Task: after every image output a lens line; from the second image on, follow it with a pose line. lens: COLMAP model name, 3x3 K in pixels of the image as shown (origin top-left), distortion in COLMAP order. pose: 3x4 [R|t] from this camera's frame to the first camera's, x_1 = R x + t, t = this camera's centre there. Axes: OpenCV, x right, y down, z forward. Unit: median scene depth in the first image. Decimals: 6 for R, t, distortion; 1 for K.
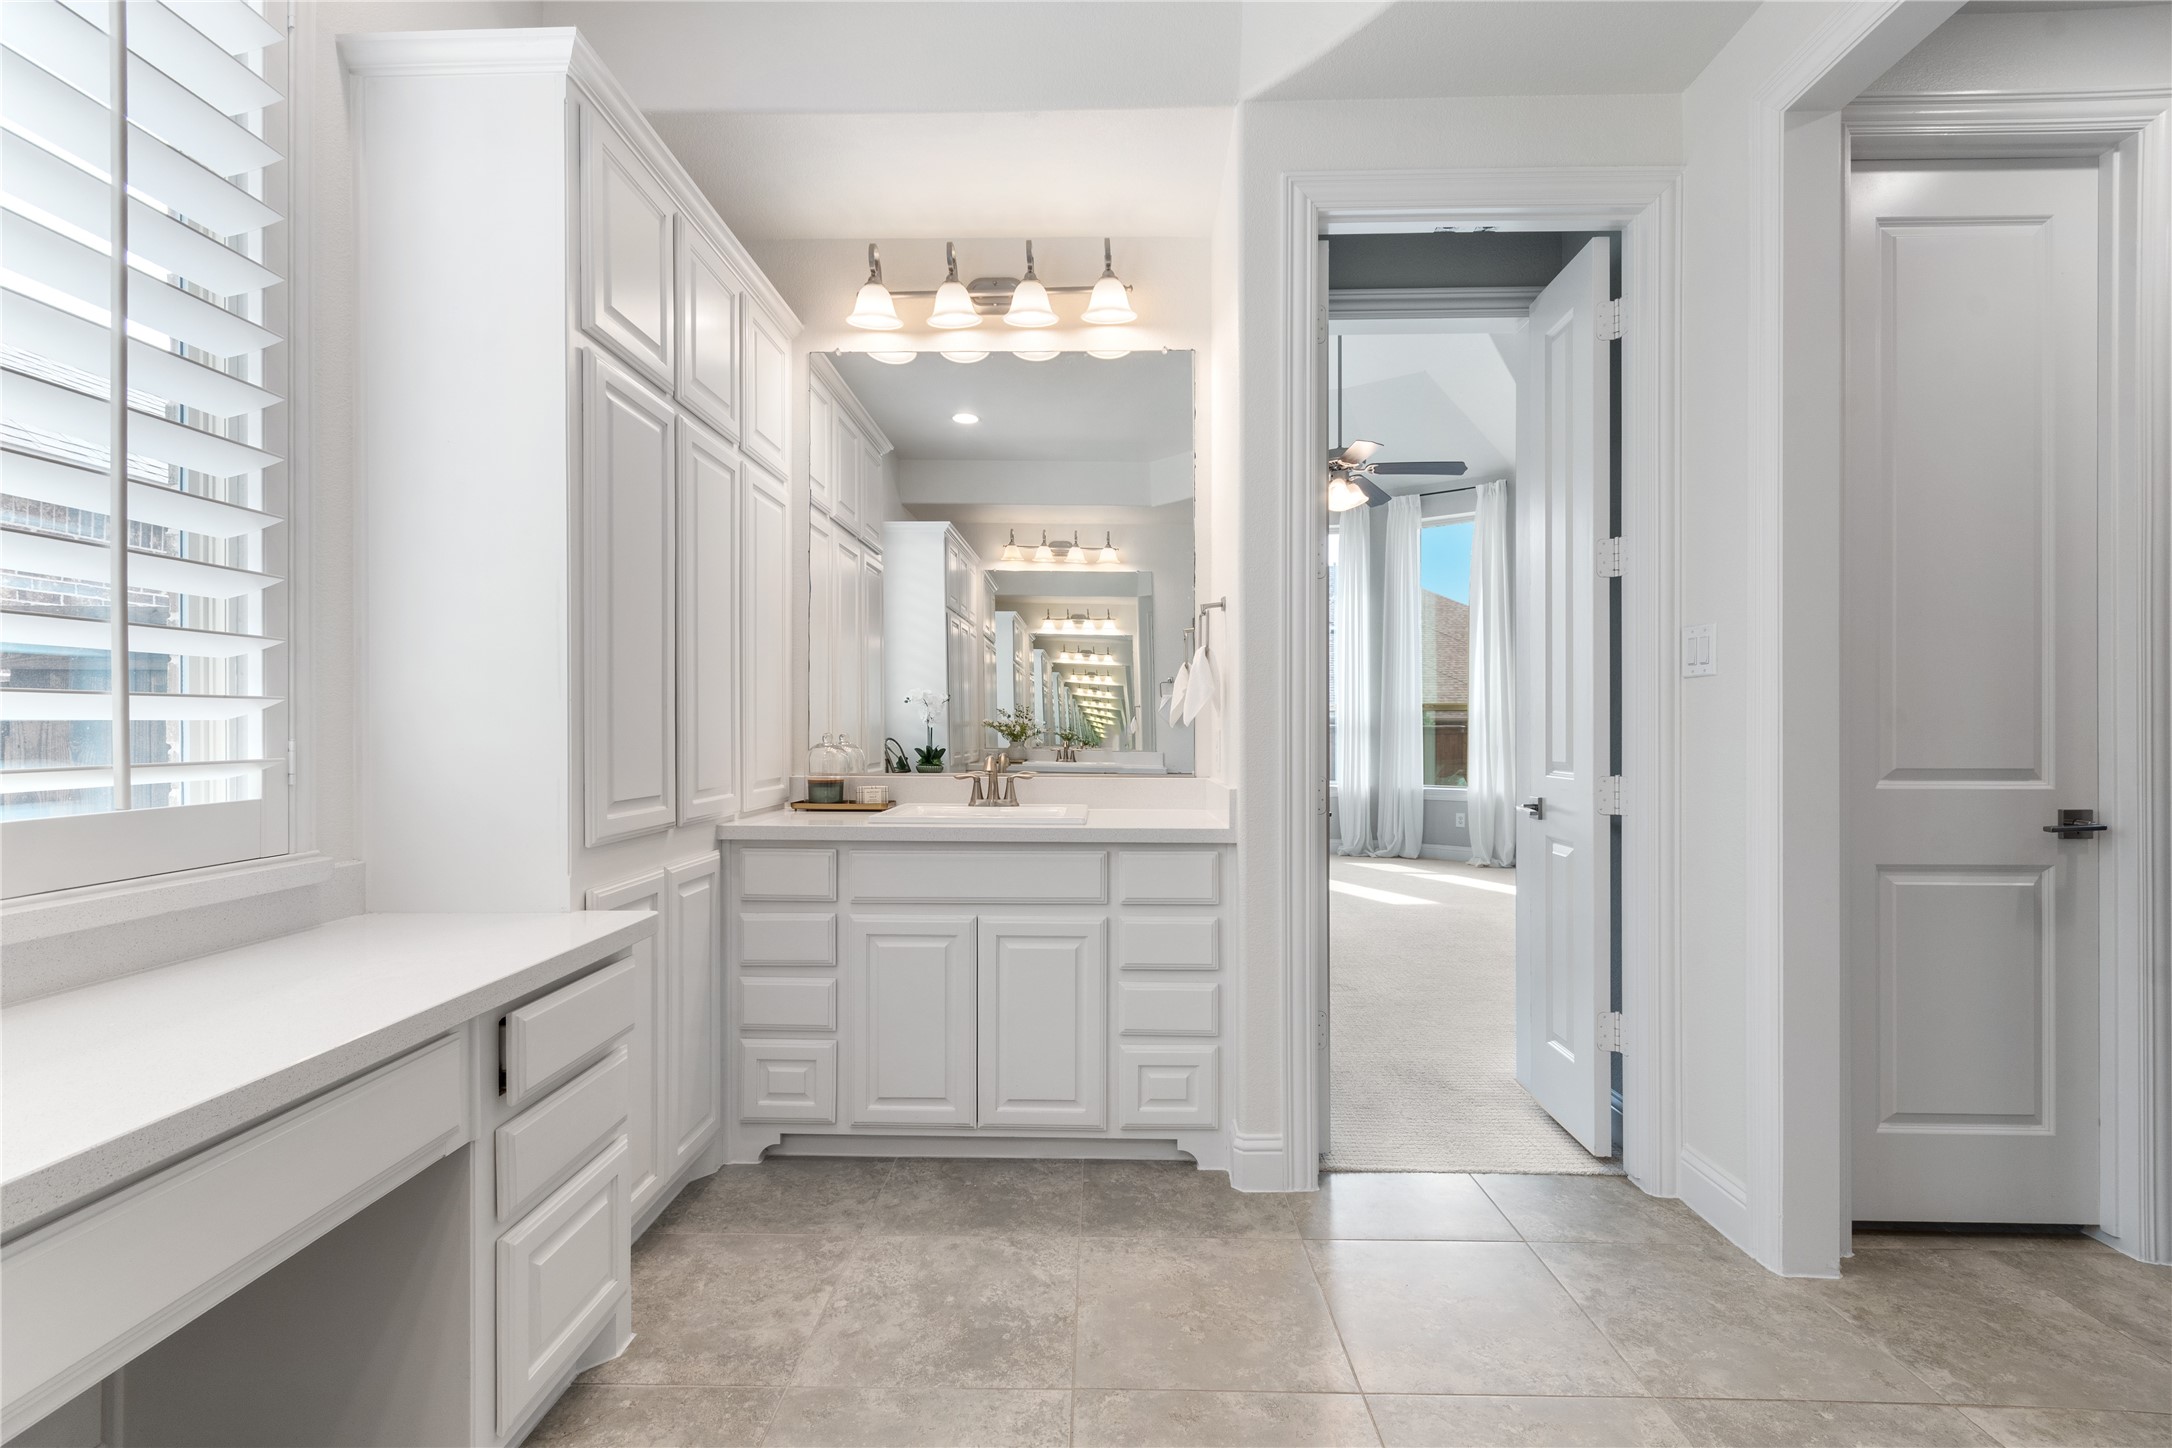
lens RADIAL K [[952.6, 0, 1082.2], [0, 952.6, 723.2], [0, 0, 1]] dist [0.001134, 0.002230]
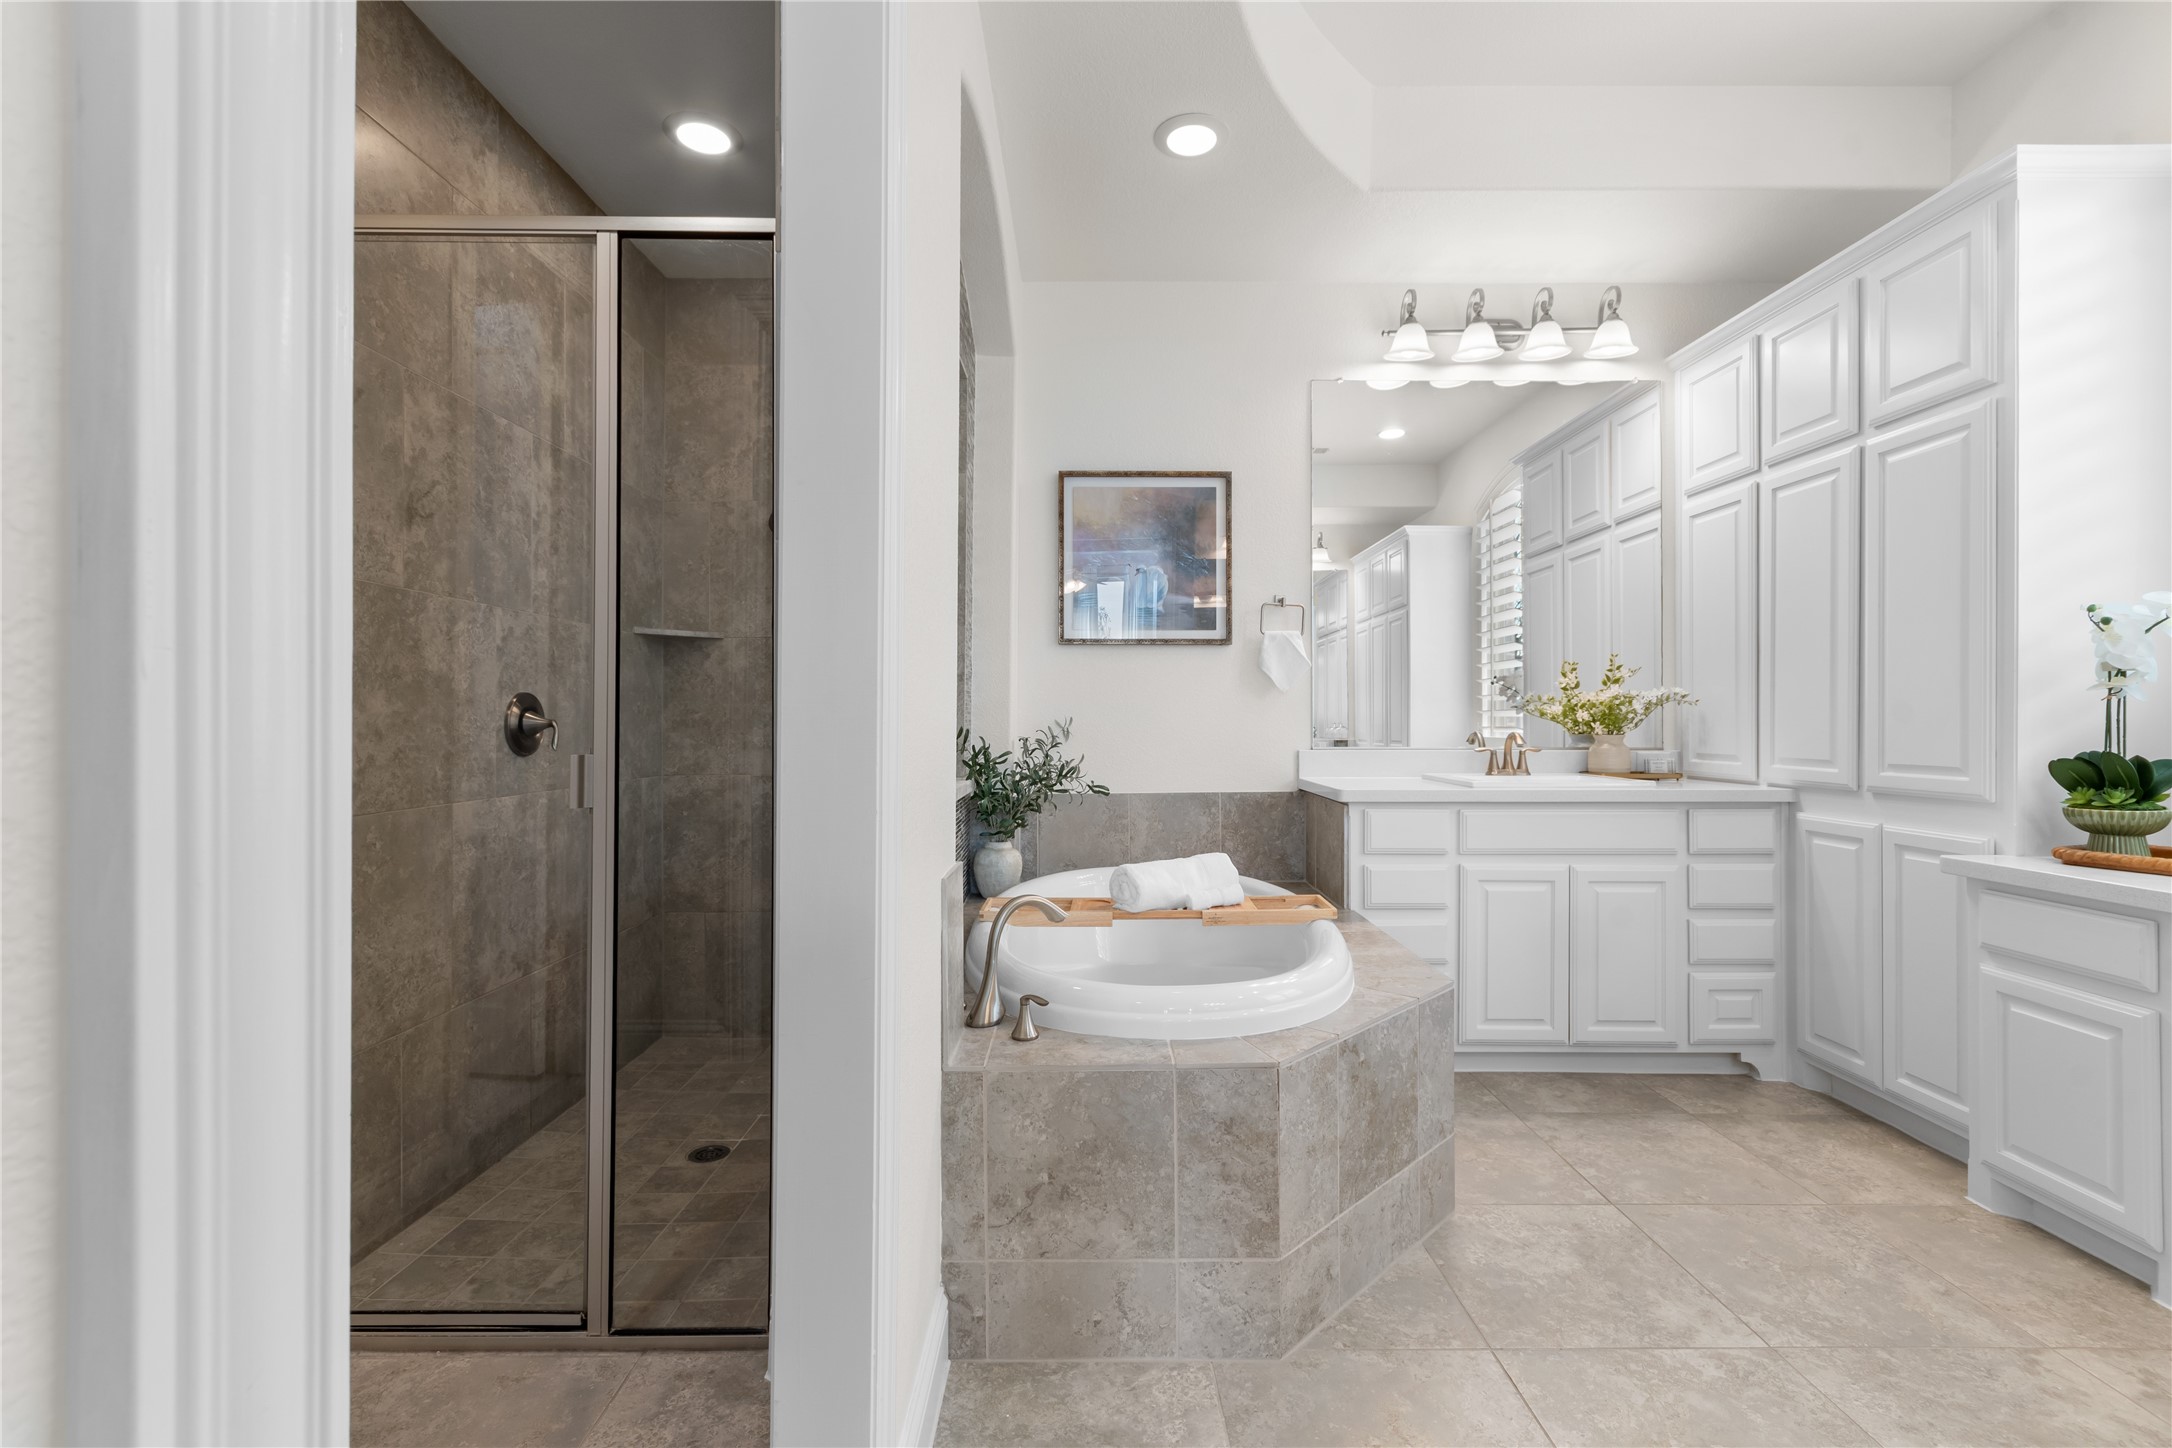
lens RADIAL K [[952.6, 0, 1085.9], [0, 952.6, 715.8], [0, 0, 1]] dist [0.001134, 0.002230]
pose [[0.999498, 0.002893, 0.031565, -0.646645], [-0.002812, 0.999993, -0.002615, 0.019223], [-0.031572, 0.002524, 0.999498, -0.140504]]
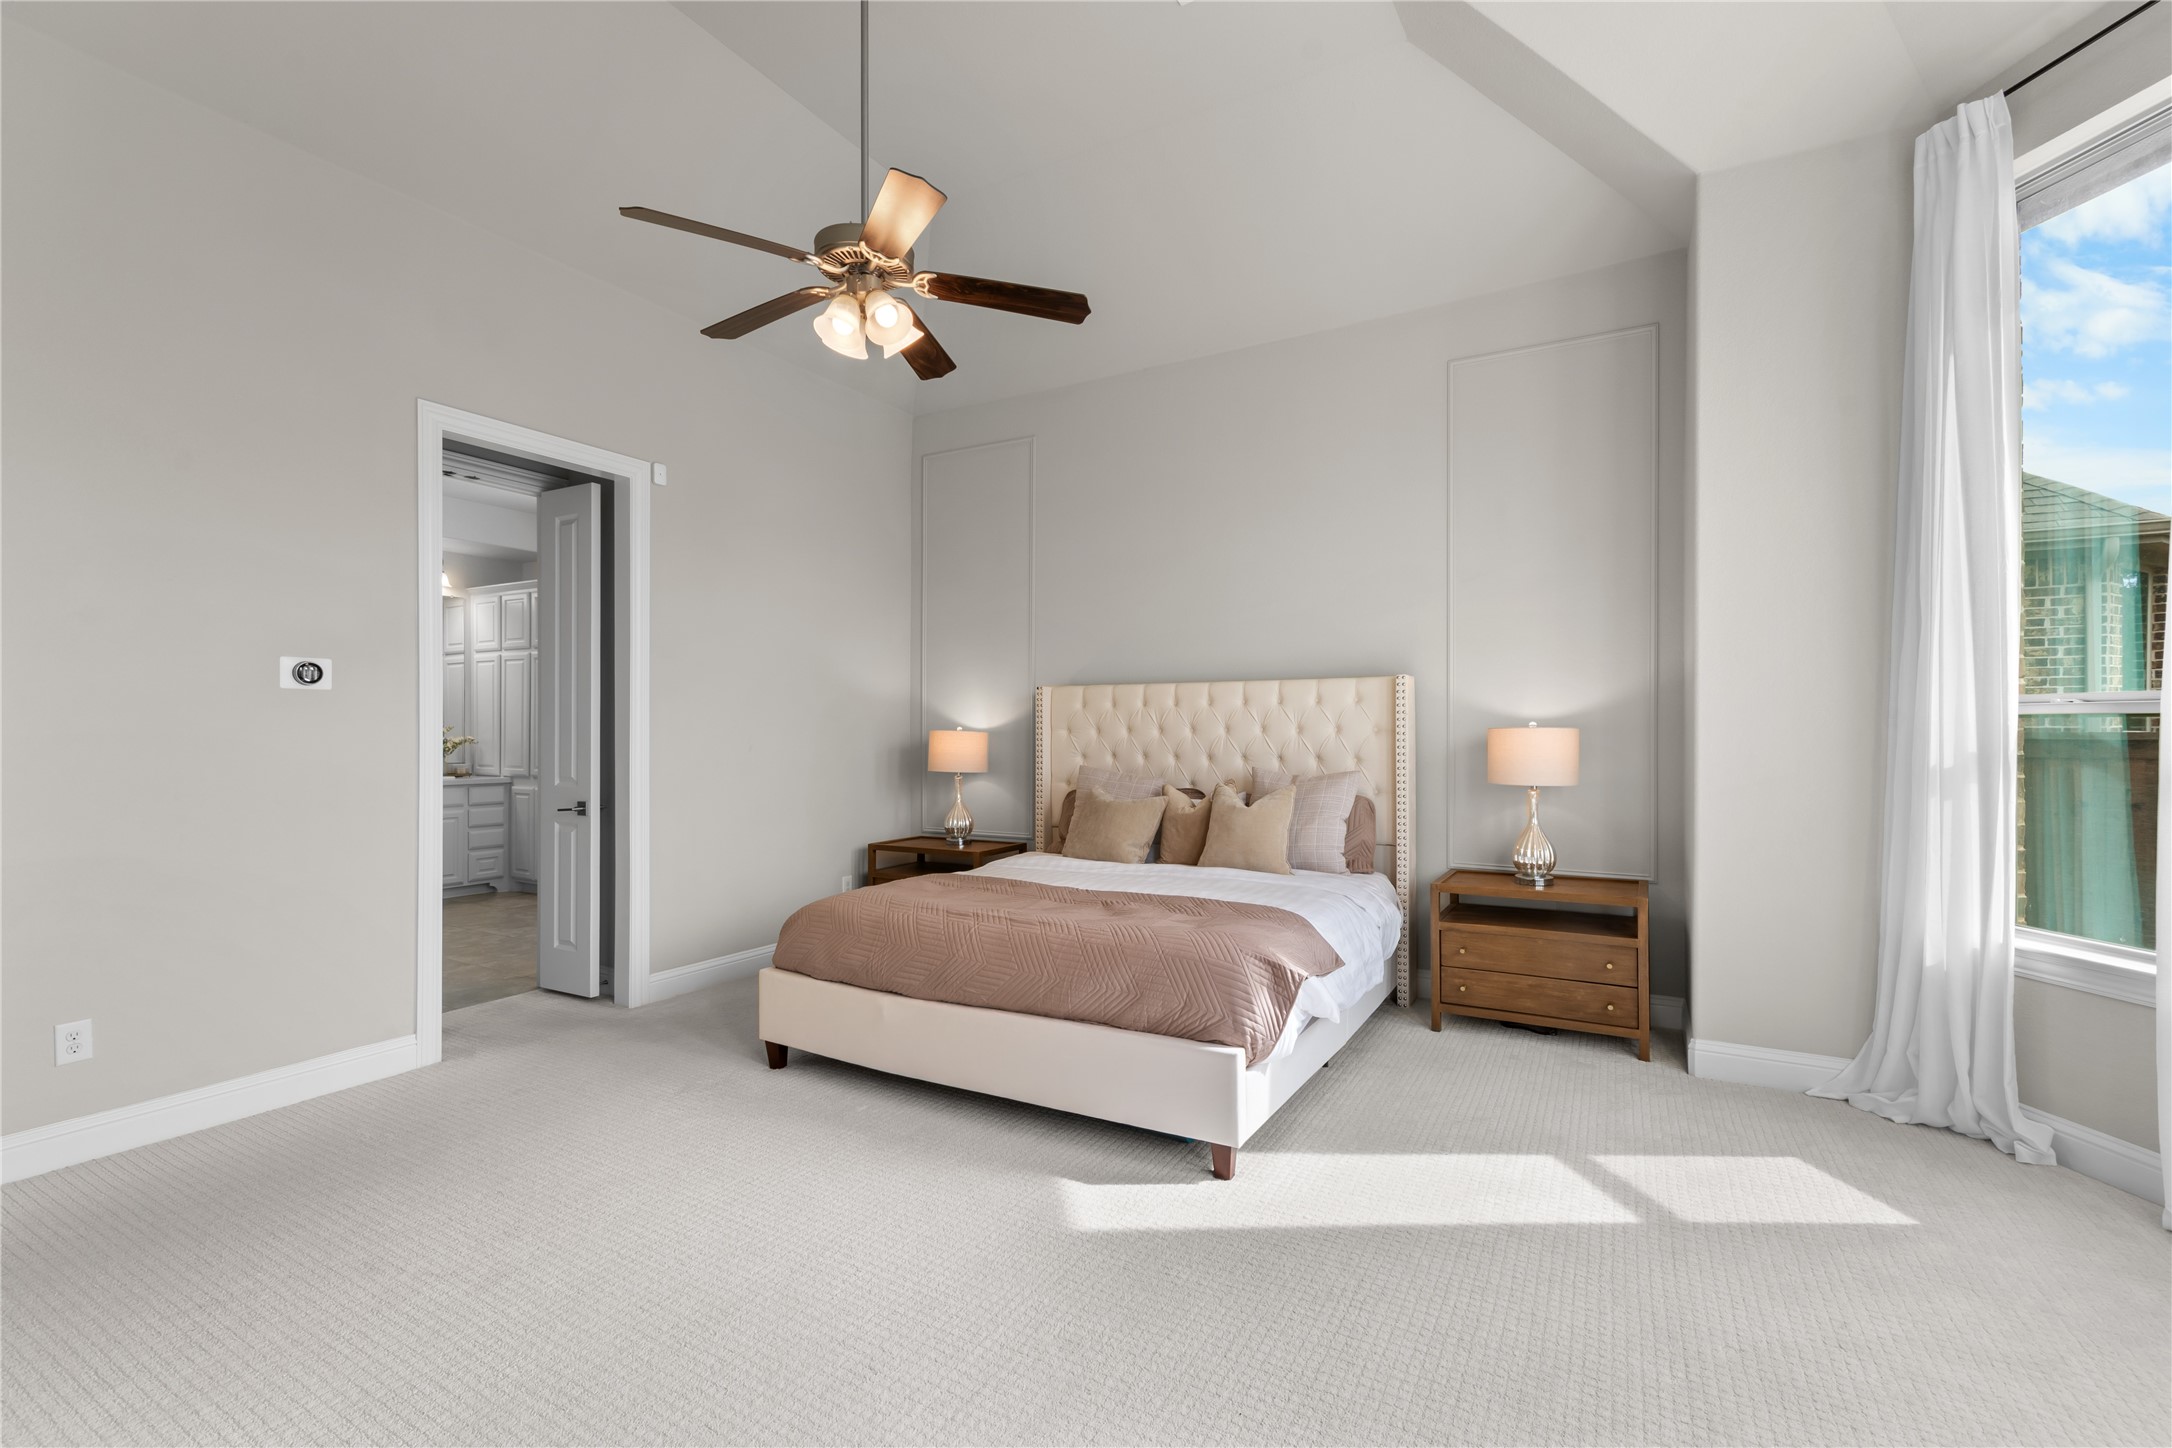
lens RADIAL K [[952.6, 0, 1090.3], [0, 952.6, 732.8], [0, 0, 1]] dist [0.001134, 0.002230]
pose [[0.462652, 0.003301, 0.886534, -1.438830], [-0.006448, 0.999979, -0.000358, -0.038839], [-0.886516, -0.005551, 0.462664, -1.751826]]
